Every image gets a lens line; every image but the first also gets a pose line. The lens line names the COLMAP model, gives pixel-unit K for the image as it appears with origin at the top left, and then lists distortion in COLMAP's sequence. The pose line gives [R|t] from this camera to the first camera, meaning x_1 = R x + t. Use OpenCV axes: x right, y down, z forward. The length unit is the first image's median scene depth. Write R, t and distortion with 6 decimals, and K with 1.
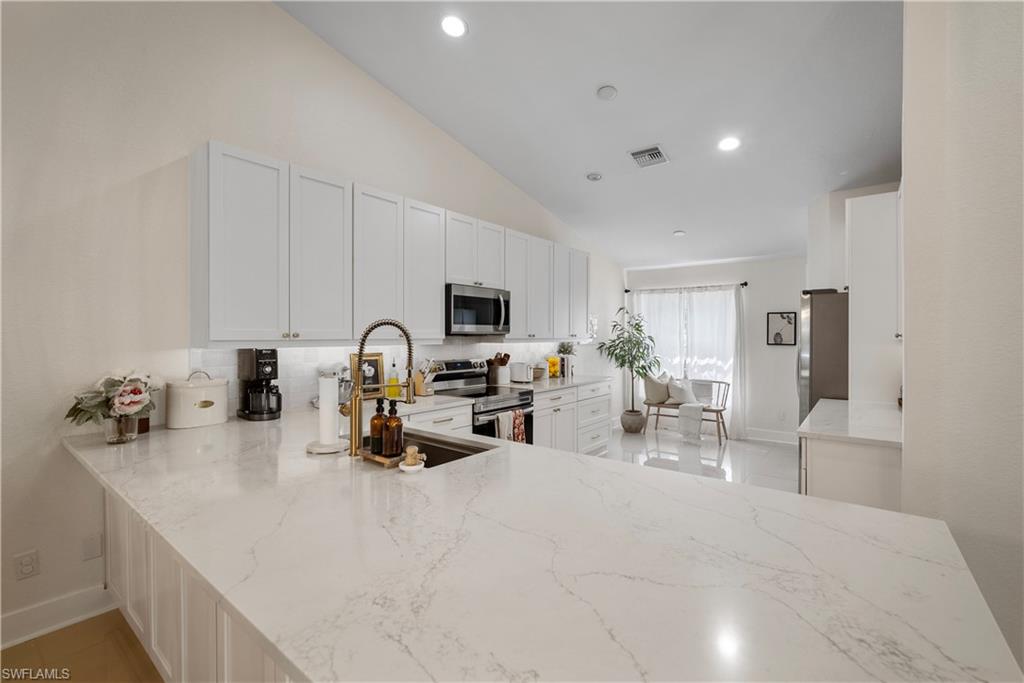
lens RADIAL K [[449.7, 0, 521.2], [0, 449.7, 338.0], [0, 0, 1]] dist [-0.012404, 0.002890]
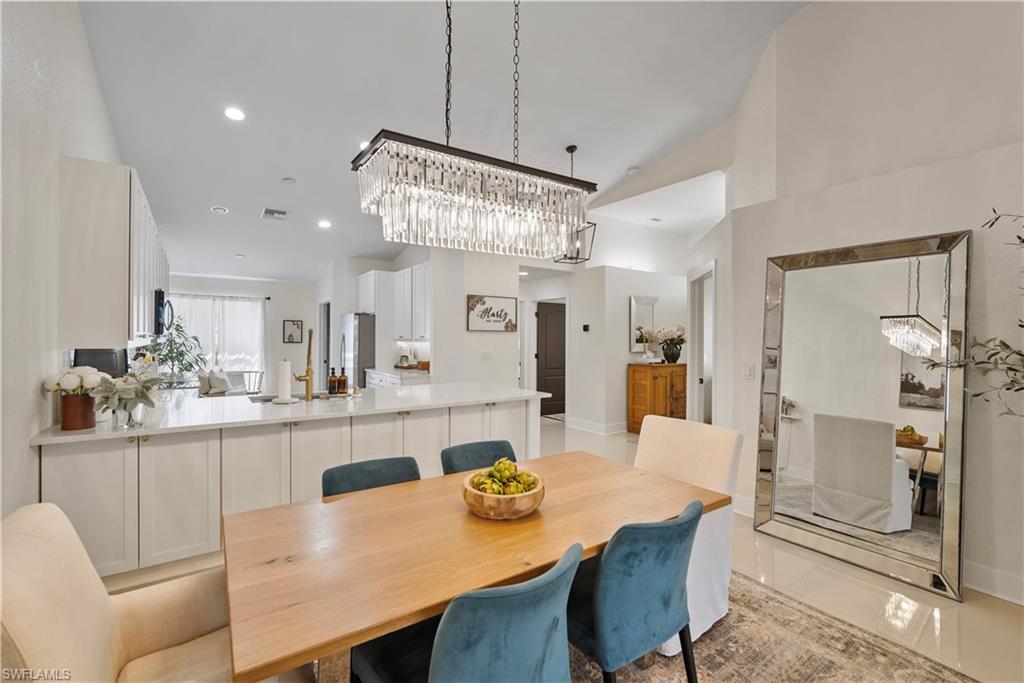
lens RADIAL K [[449.7, 0, 513.1], [0, 449.7, 337.9], [0, 0, 1]] dist [-0.012404, 0.002890]
pose [[0.297629, -0.000452, 0.954681, -0.612907], [-0.000494, 1.000000, 0.000628, -0.001693], [-0.954681, -0.000659, 0.297629, -0.124038]]
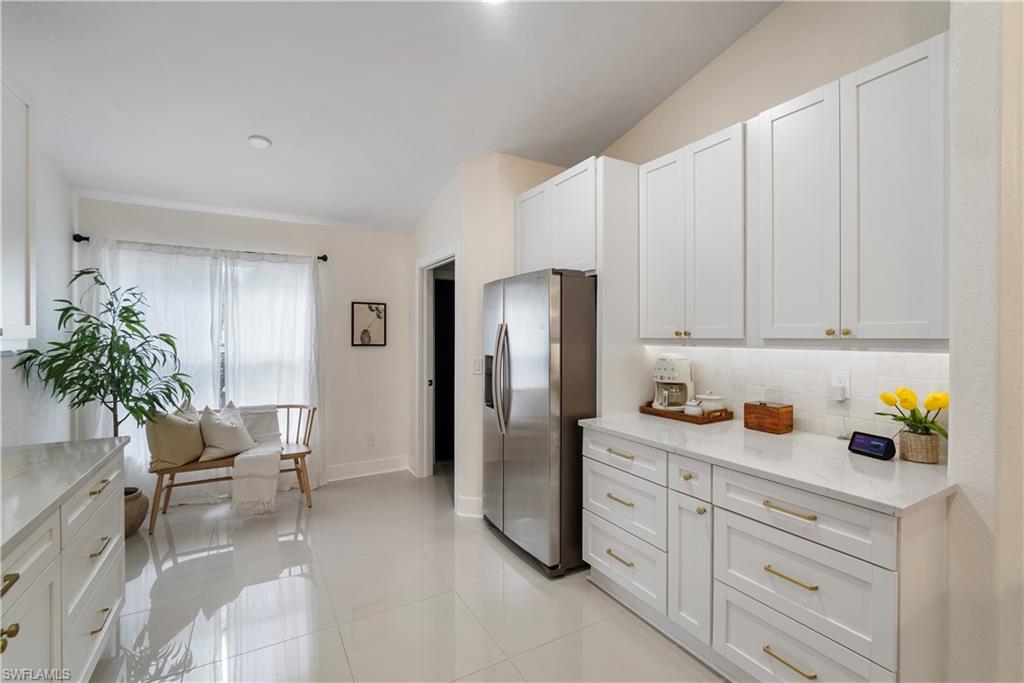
lens RADIAL K [[449.7, 0, 513.0], [0, 449.7, 336.8], [0, 0, 1]] dist [-0.012404, 0.002890]
pose [[0.385178, -0.005522, 0.922826, -0.025578], [0.003886, 0.999983, 0.004361, -0.001971], [-0.922834, 0.001906, 0.385193, 0.492502]]
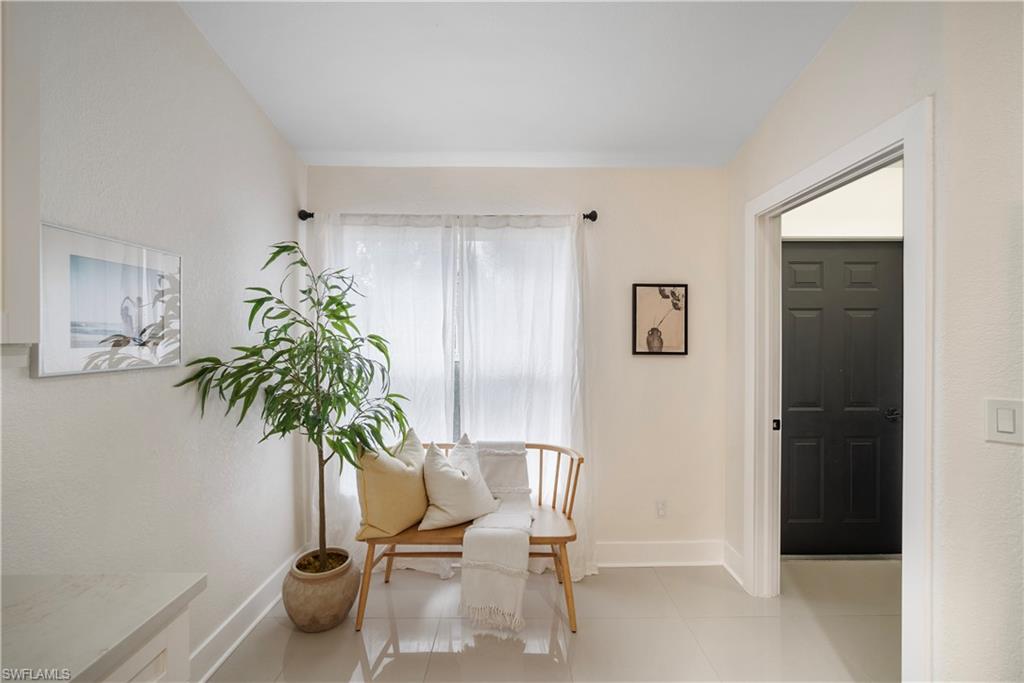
lens RADIAL K [[449.7, 0, 514.2], [0, 449.7, 337.1], [0, 0, 1]] dist [-0.012404, 0.002890]
pose [[0.796232, -0.001225, 0.604990, 0.182357], [0.003456, 0.999991, -0.002524, -0.001966], [-0.604981, 0.004101, 0.796229, 0.733795]]
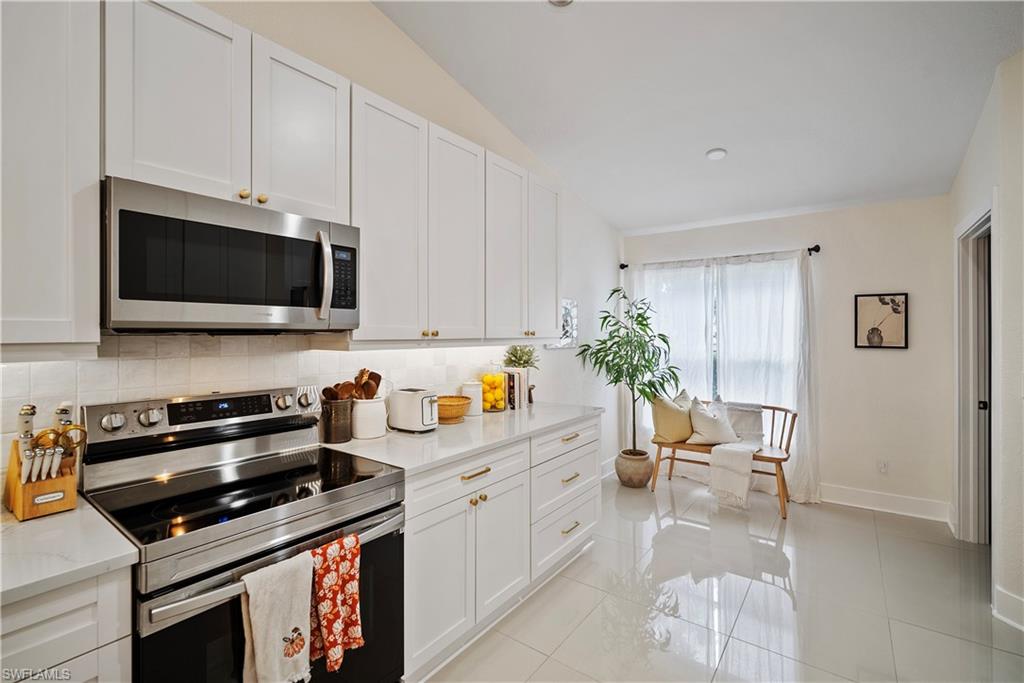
lens RADIAL K [[449.7, 0, 519.8], [0, 449.7, 332.5], [0, 0, 1]] dist [-0.012404, 0.002890]
pose [[0.999800, -0.002624, 0.019802, 0.084505], [0.002798, 0.999958, -0.008771, -0.001622], [-0.019778, 0.008825, 0.999765, 0.415524]]
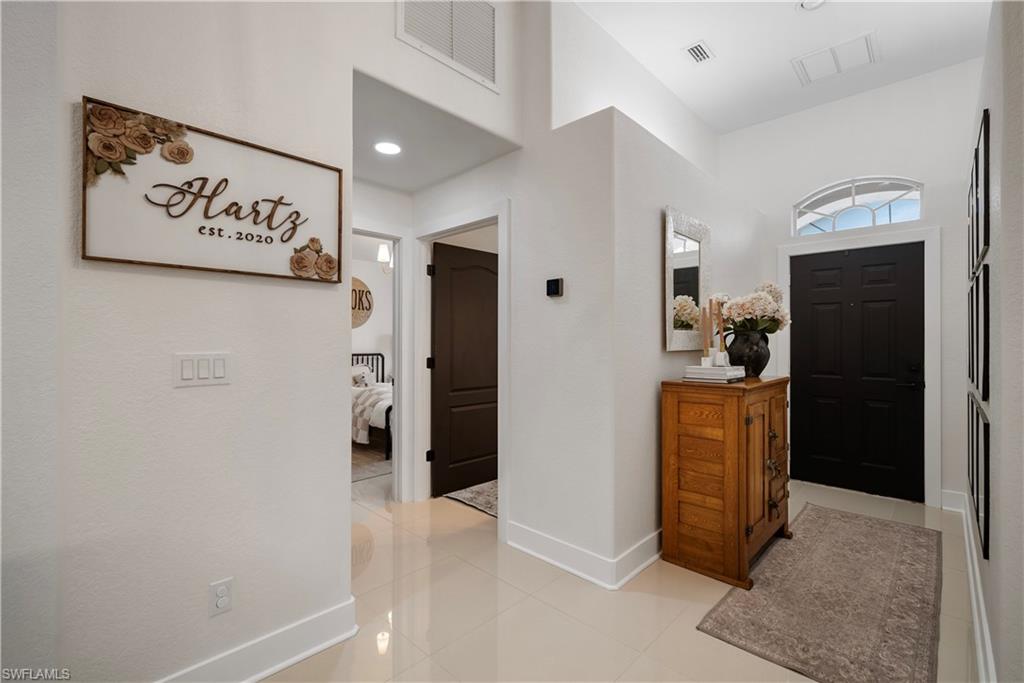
lens RADIAL K [[449.7, 0, 515.6], [0, 449.7, 341.8], [0, 0, 1]] dist [-0.012404, 0.002890]
pose [[0.112428, -0.002031, 0.993658, 0.125190], [0.001754, 0.999997, 0.001845, 0.024751], [-0.993658, 0.001536, 0.112431, 0.032345]]
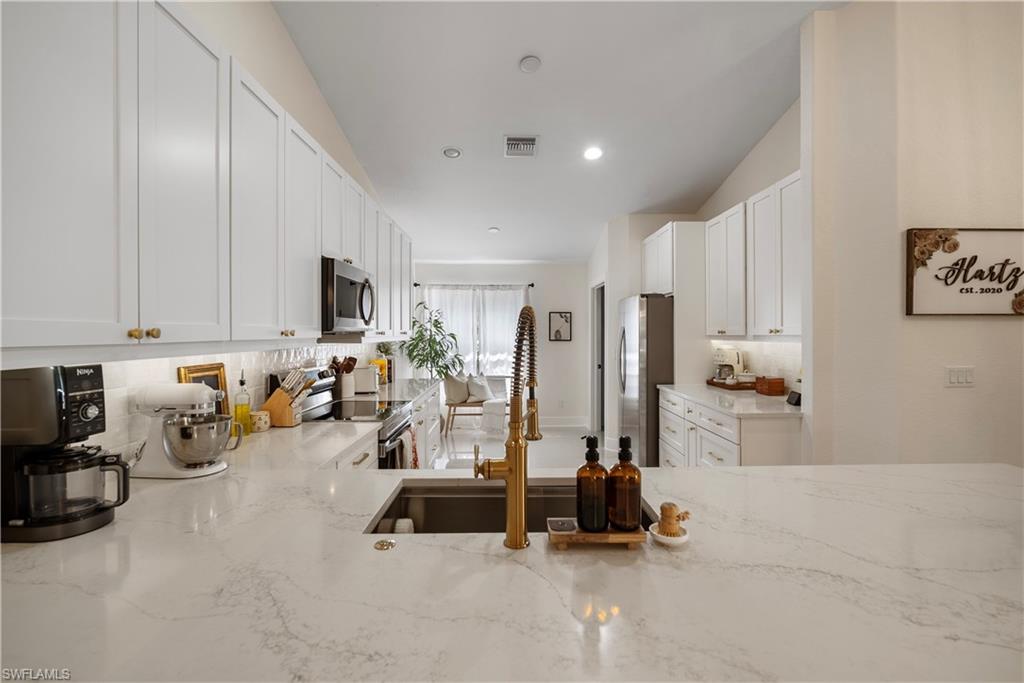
lens RADIAL K [[449.7, 0, 517.8], [0, 449.7, 334.6], [0, 0, 1]] dist [-0.012404, 0.002890]
pose [[0.778299, -0.004565, 0.627877, -0.226164], [0.005870, 0.999983, -0.000006, -0.001080], [-0.627867, 0.003690, 0.778312, 0.180070]]
